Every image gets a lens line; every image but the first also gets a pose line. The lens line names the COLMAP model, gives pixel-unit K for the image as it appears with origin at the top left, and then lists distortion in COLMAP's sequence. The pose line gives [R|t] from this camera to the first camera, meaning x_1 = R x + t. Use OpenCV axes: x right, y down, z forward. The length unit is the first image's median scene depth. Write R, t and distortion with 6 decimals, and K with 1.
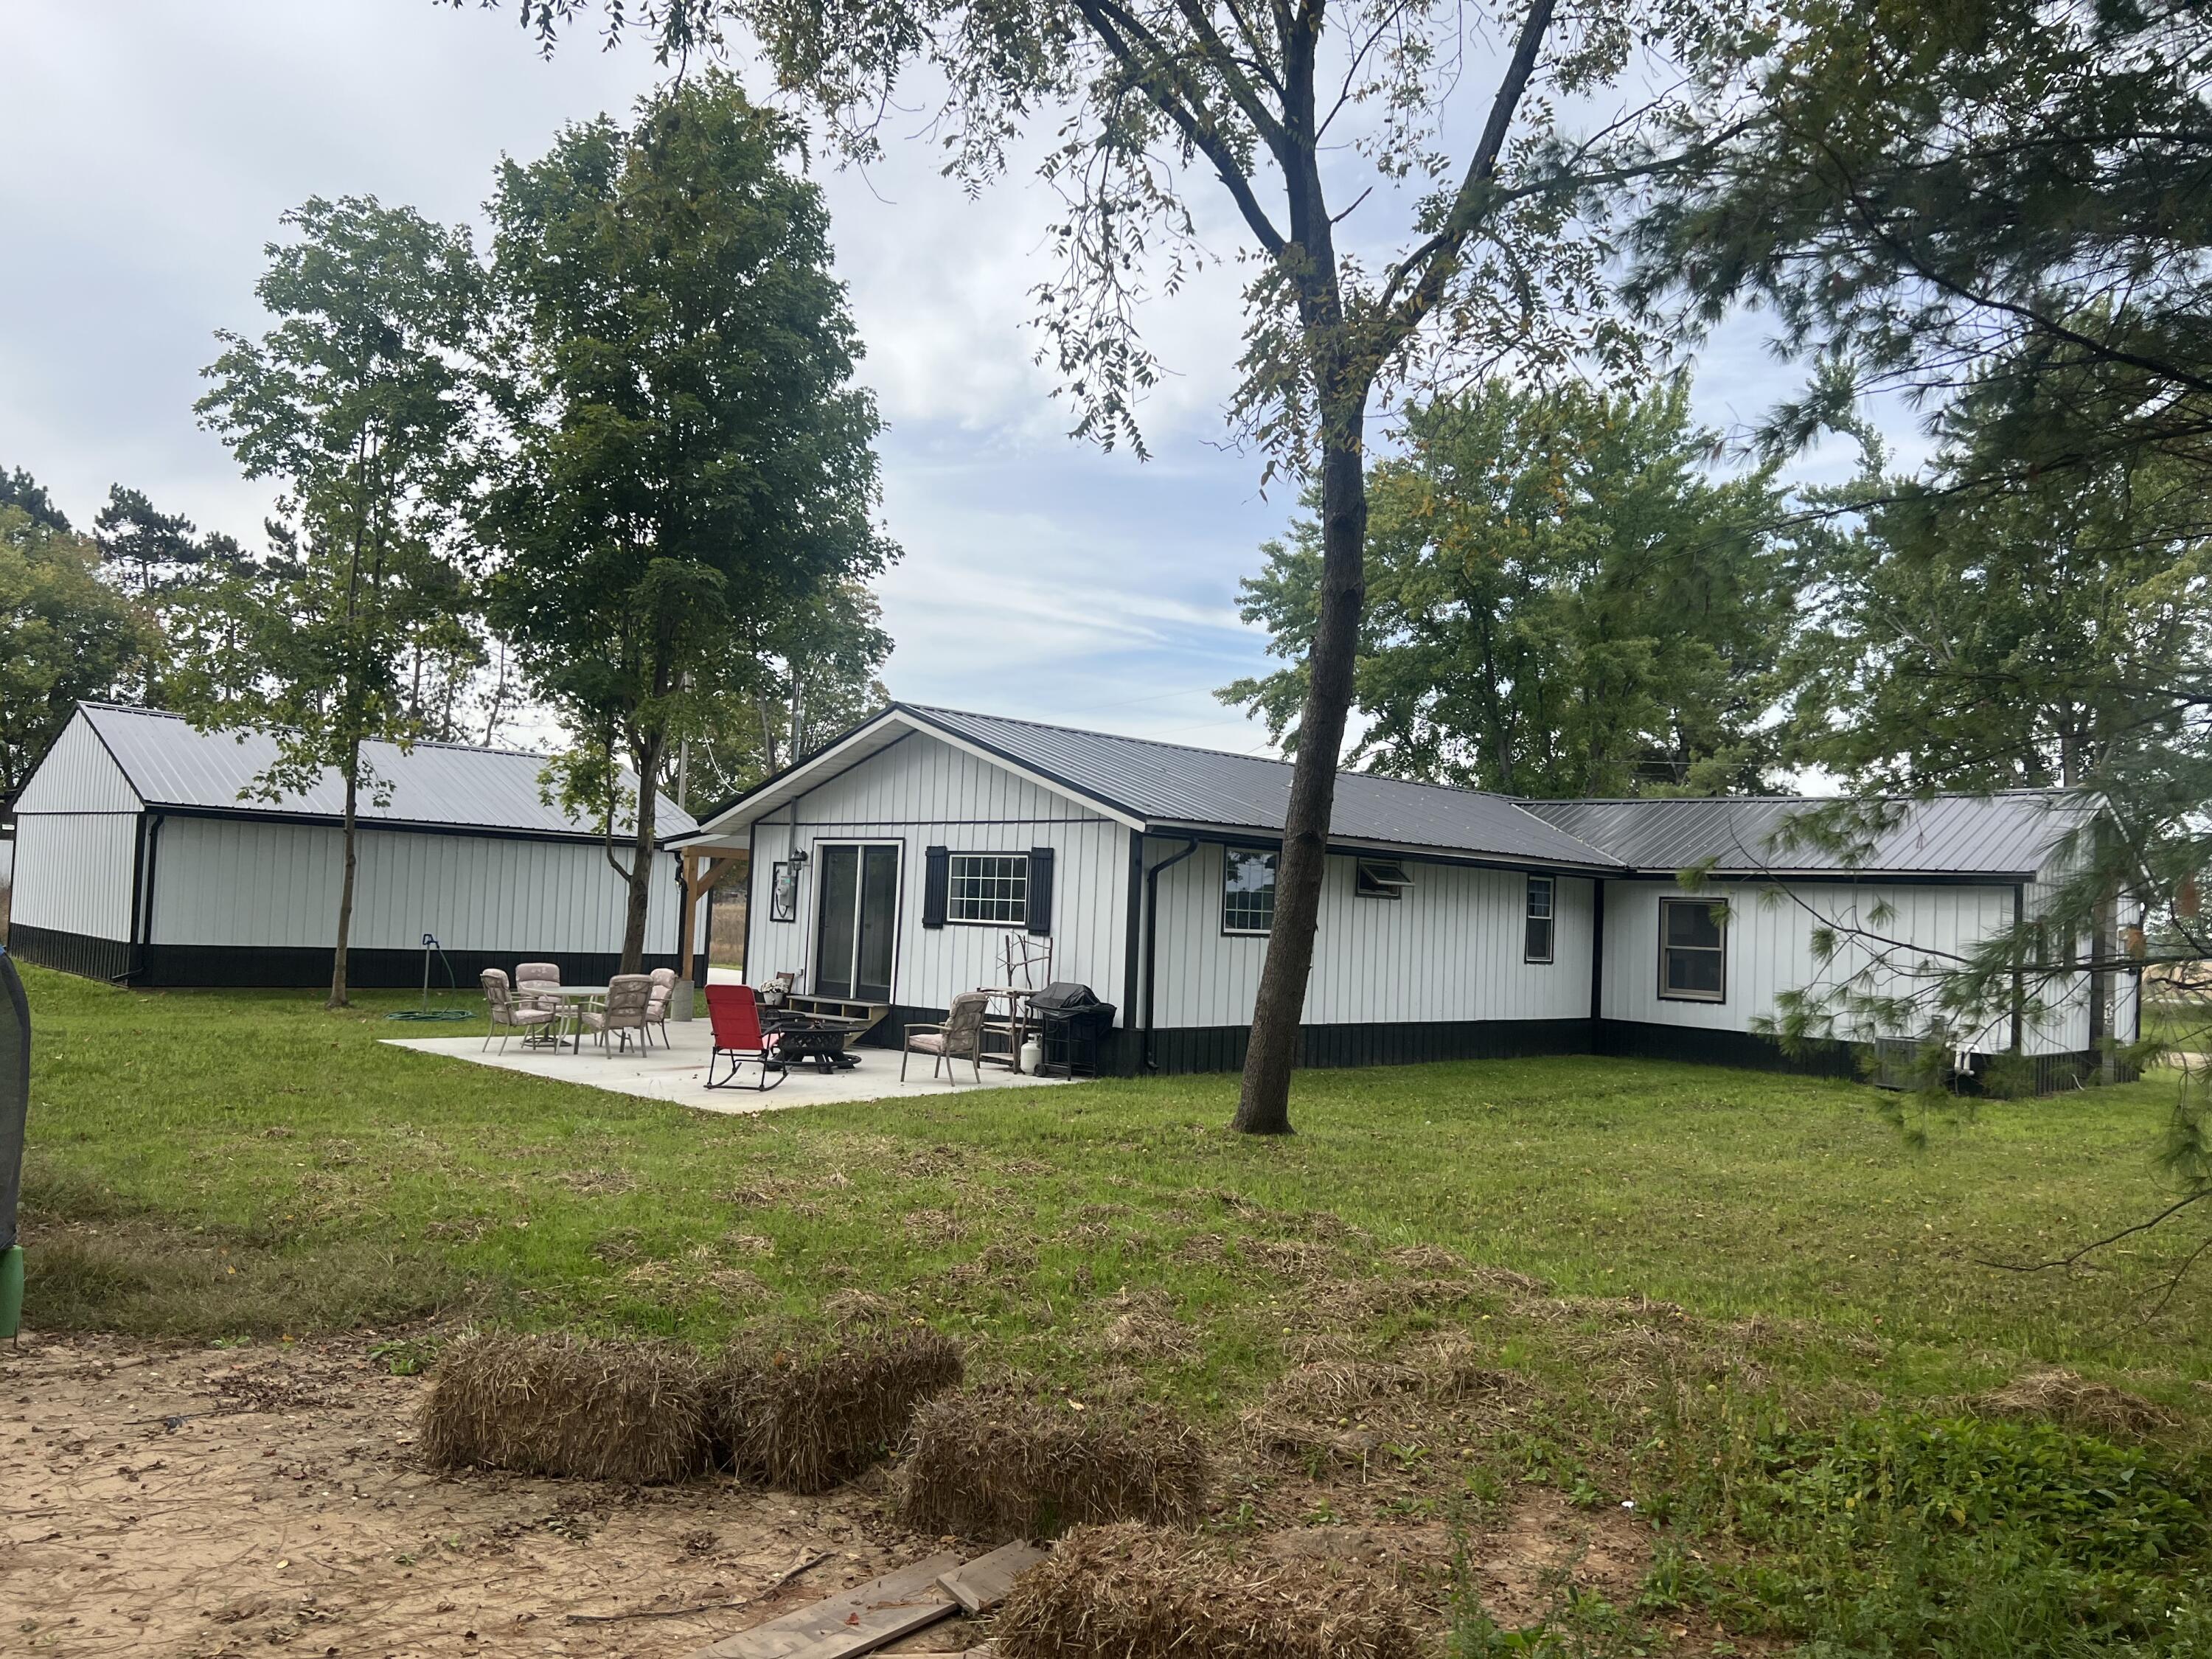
lens RADIAL K [[1596.4, 0, 1117.2], [0, 1596.4, 855.7], [0, 0, 1]] dist [0.118664, -0.199342]
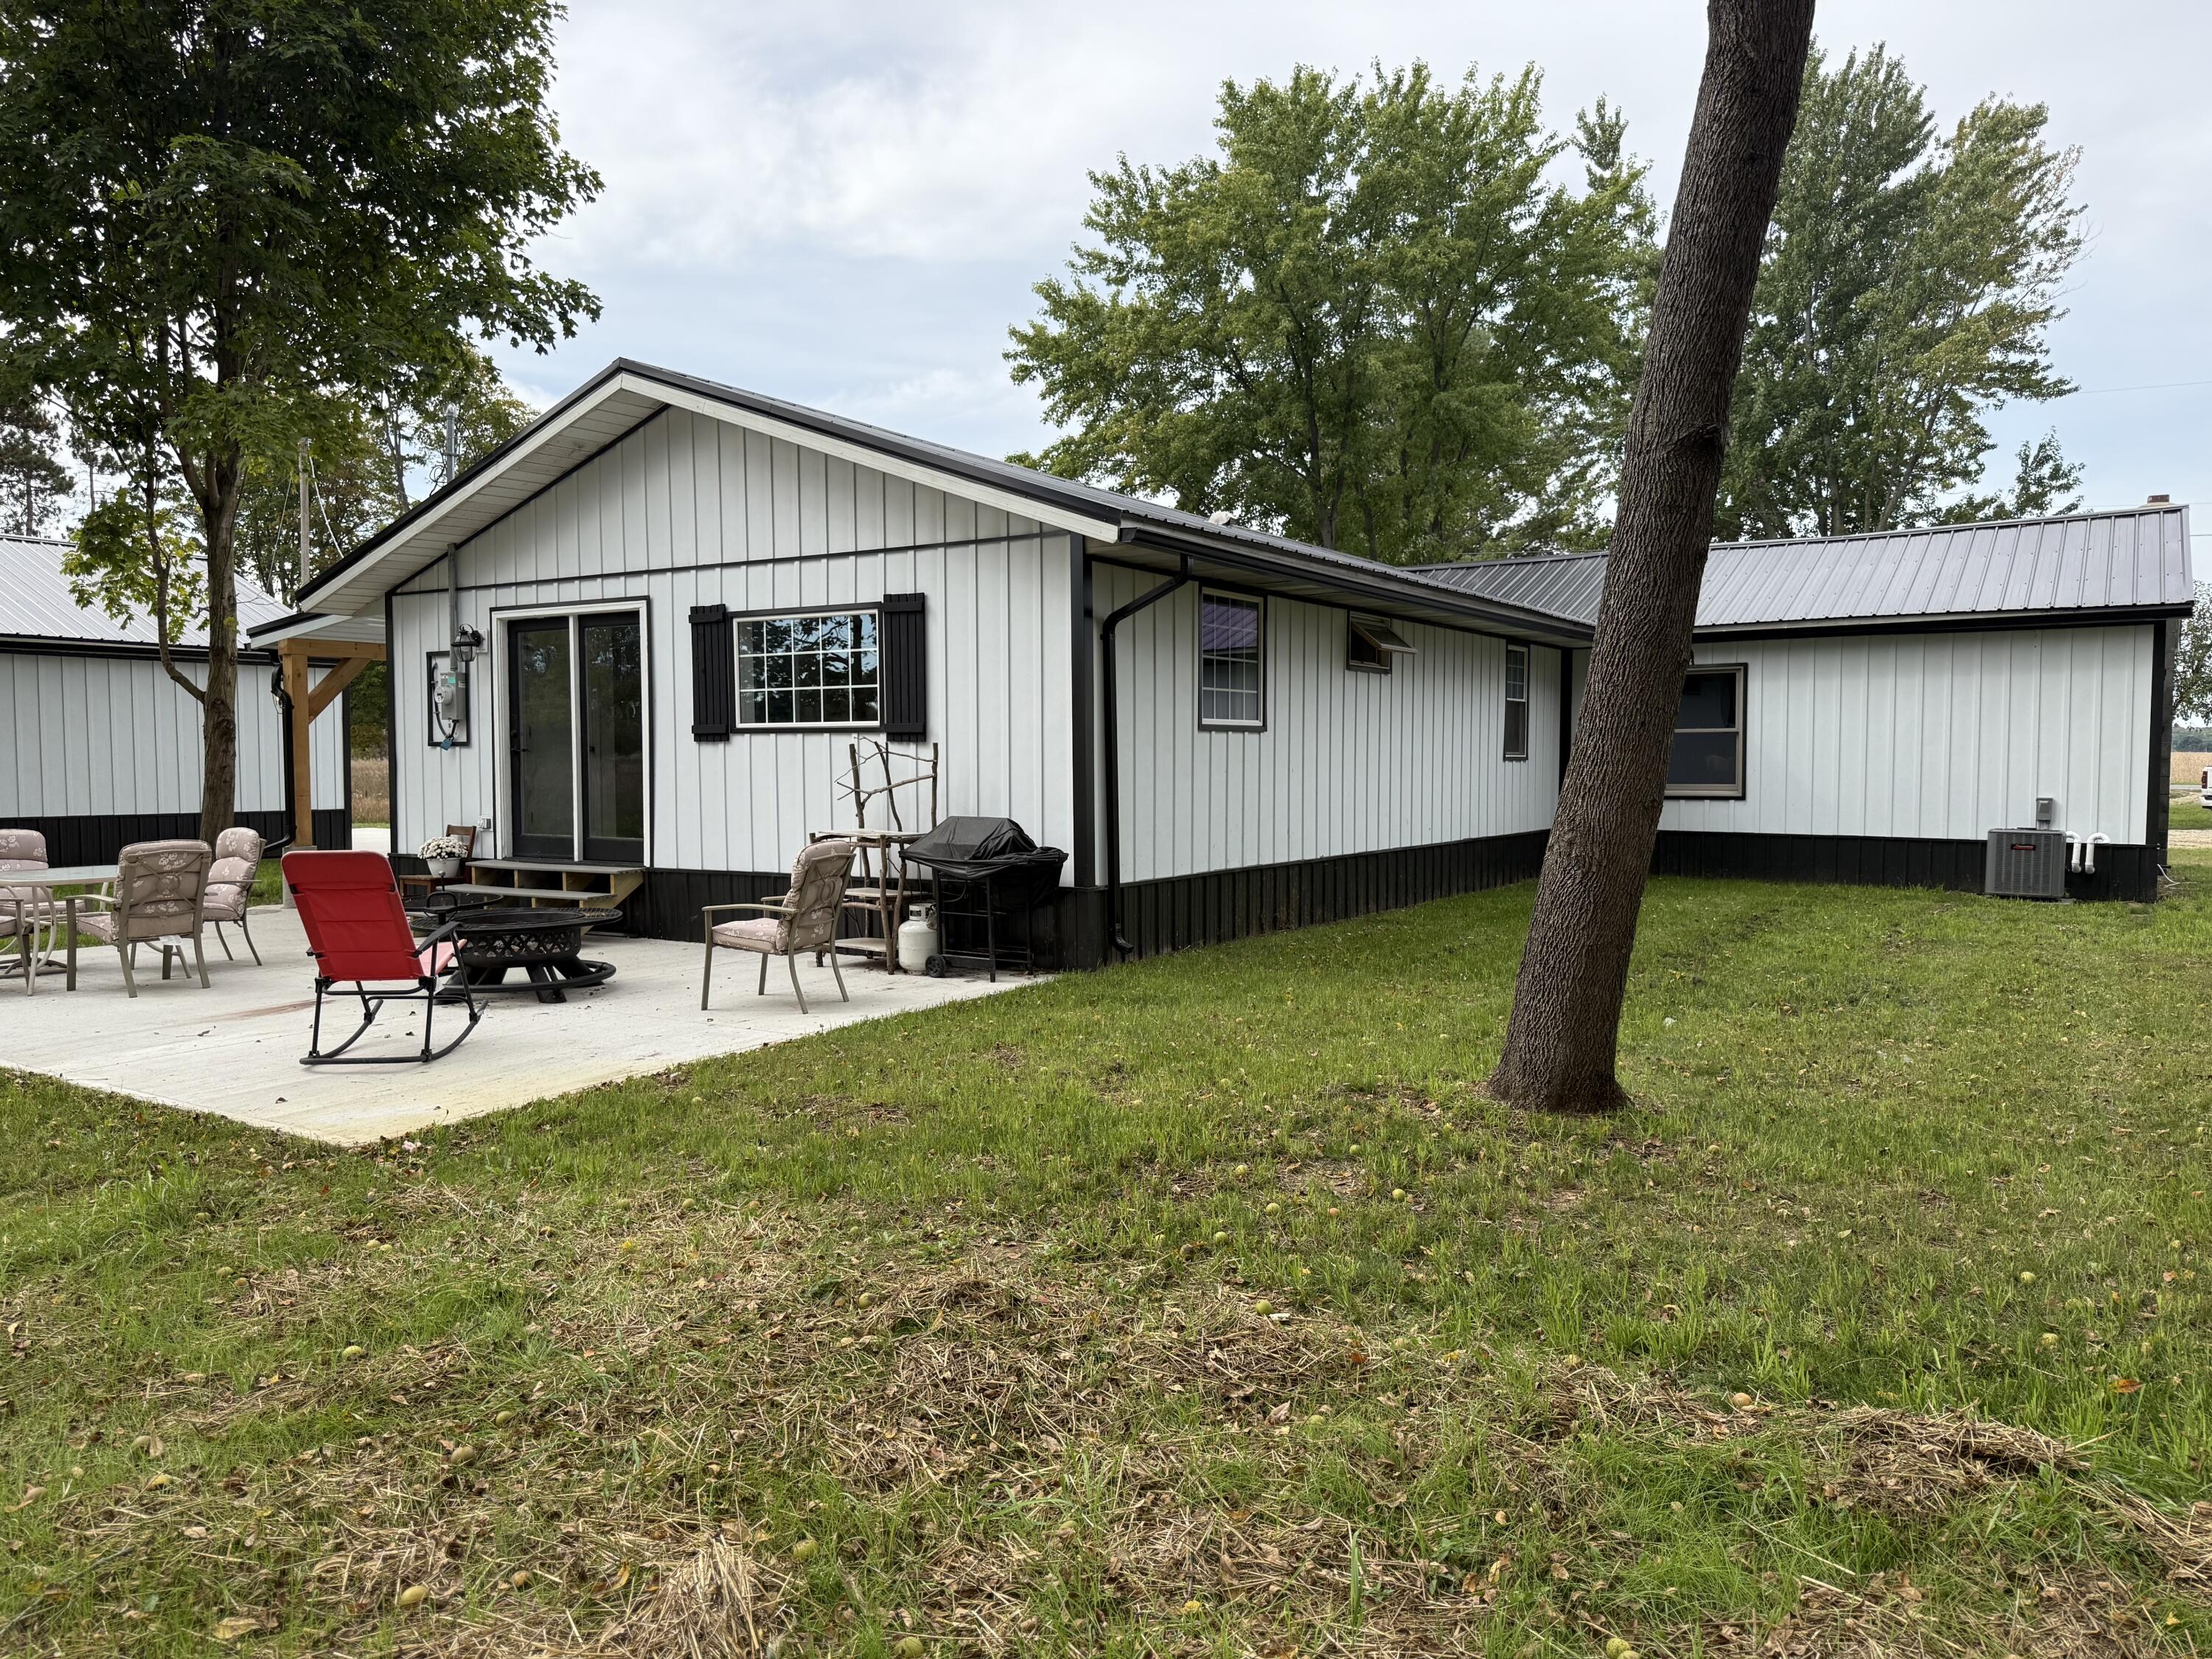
lens RADIAL K [[1520.6, 0, 1108.3], [0, 1520.6, 836.1], [0, 0, 1]] dist [0.117851, -0.186801]
pose [[0.980120, -0.054950, 0.190642, -0.078840], [0.037314, 0.994787, 0.094901, 0.031001], [-0.194863, -0.085901, 0.977062, 0.385271]]
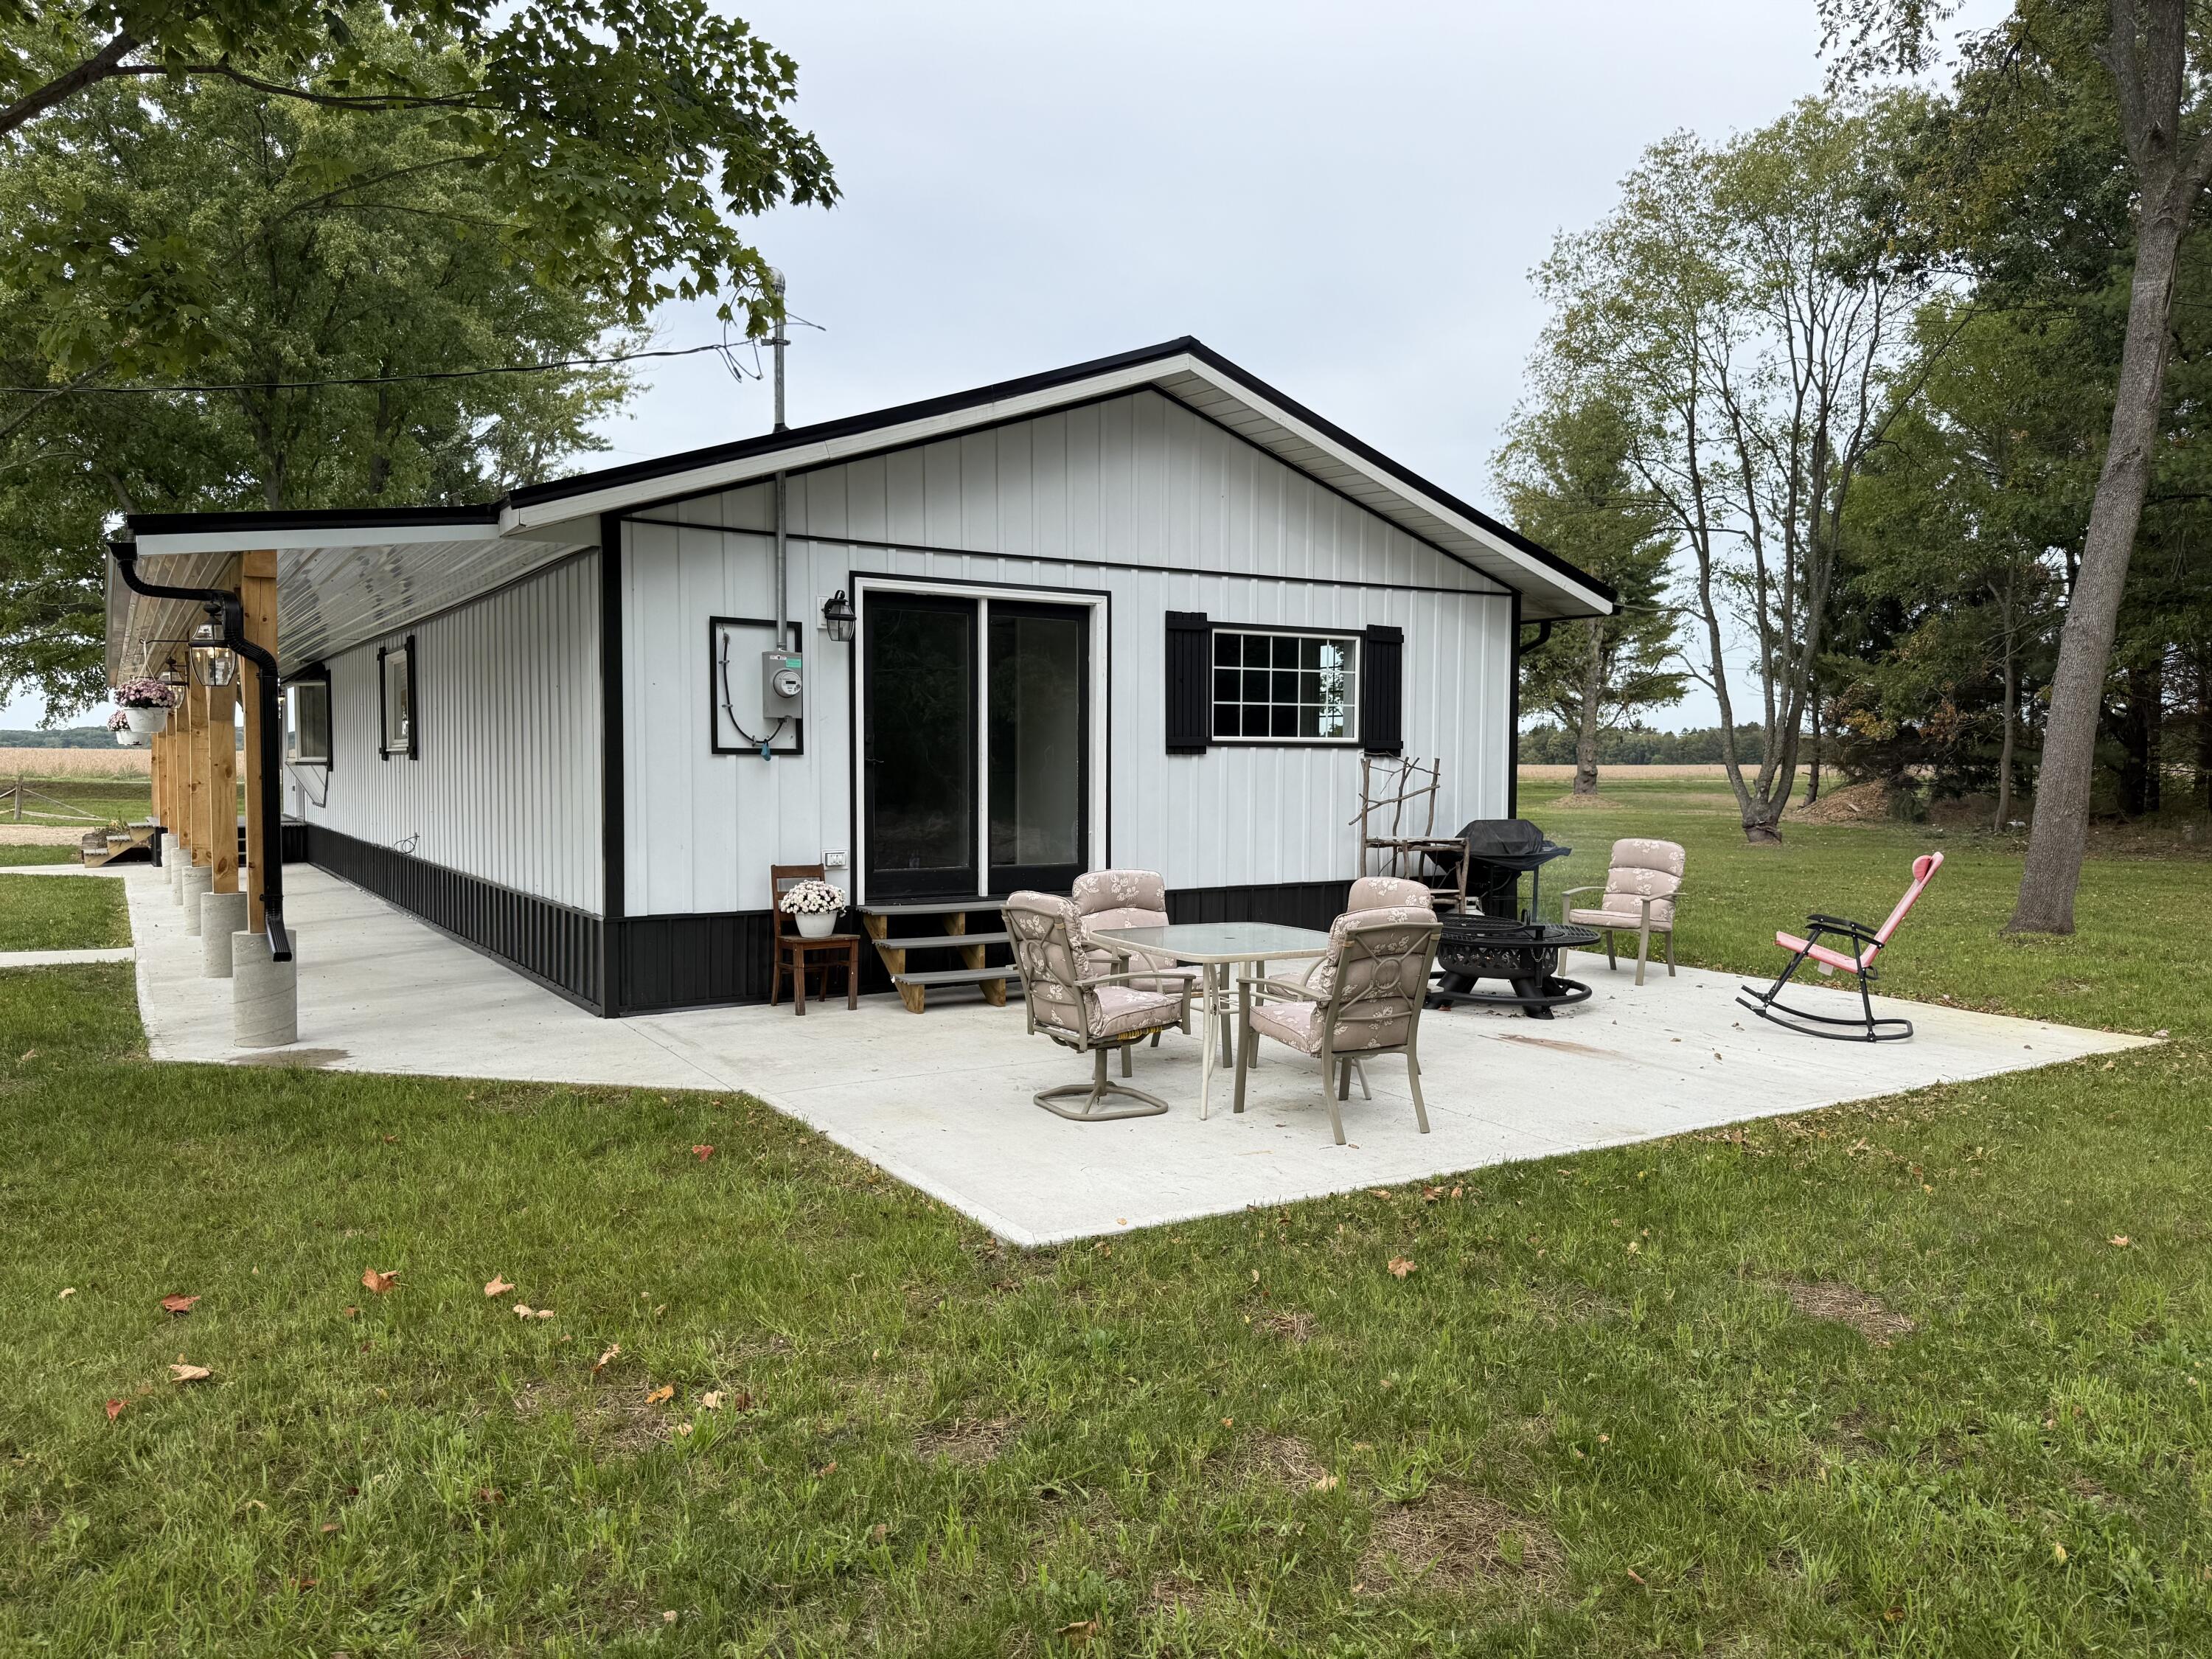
lens RADIAL K [[1534.4, 0, 1106.6], [0, 1534.4, 808.0], [0, 0, 1]] dist [0.098878, -0.119716]
pose [[0.248474, -0.070633, 0.966060, -0.656610], [-0.028754, 0.996360, 0.080244, 0.020634], [-0.968212, -0.047716, 0.245539, 0.874670]]
